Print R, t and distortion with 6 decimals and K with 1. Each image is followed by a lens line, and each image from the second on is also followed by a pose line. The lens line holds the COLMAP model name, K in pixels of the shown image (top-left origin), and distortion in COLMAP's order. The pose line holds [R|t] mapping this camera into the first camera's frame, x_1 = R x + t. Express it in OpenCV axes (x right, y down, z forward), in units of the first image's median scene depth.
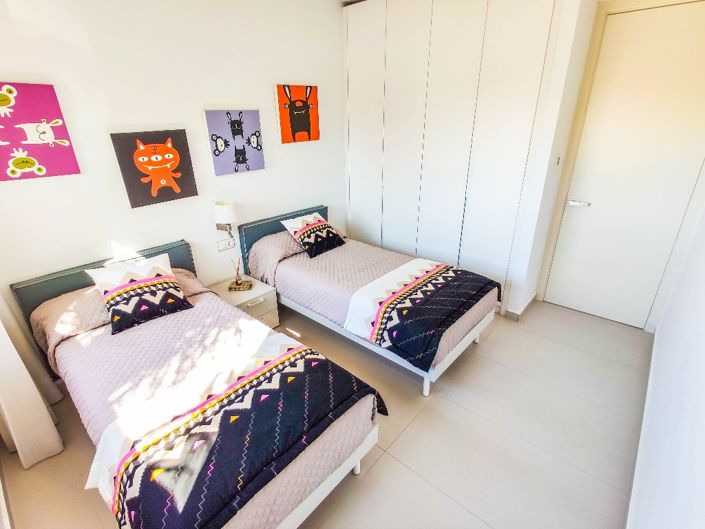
lens RADIAL K [[349.1, 0, 344.9], [0, 349.1, 264.1], [0, 0, 1]] dist [0.001877, 0.000690]
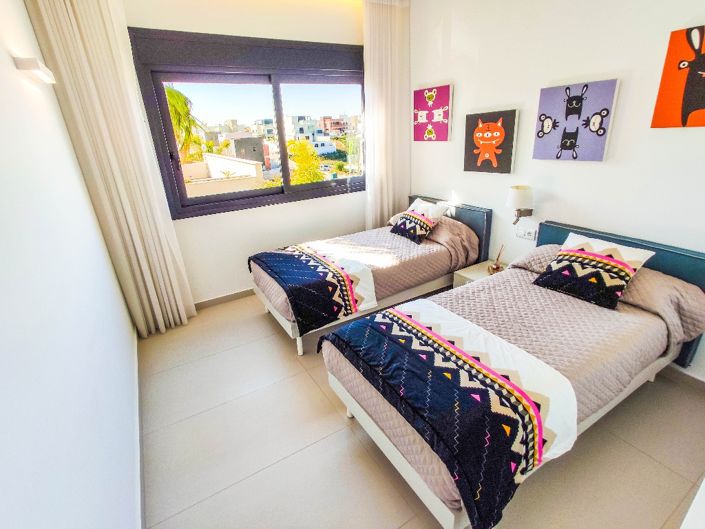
lens RADIAL K [[349.1, 0, 344.9], [0, 349.1, 264.1], [0, 0, 1]] dist [0.001877, 0.000690]
pose [[-0.308476, 0.378907, -0.872509, 0.740616], [-0.312916, 0.825770, 0.469241, -0.307131], [0.898291, 0.417771, -0.136164, 0.803113]]
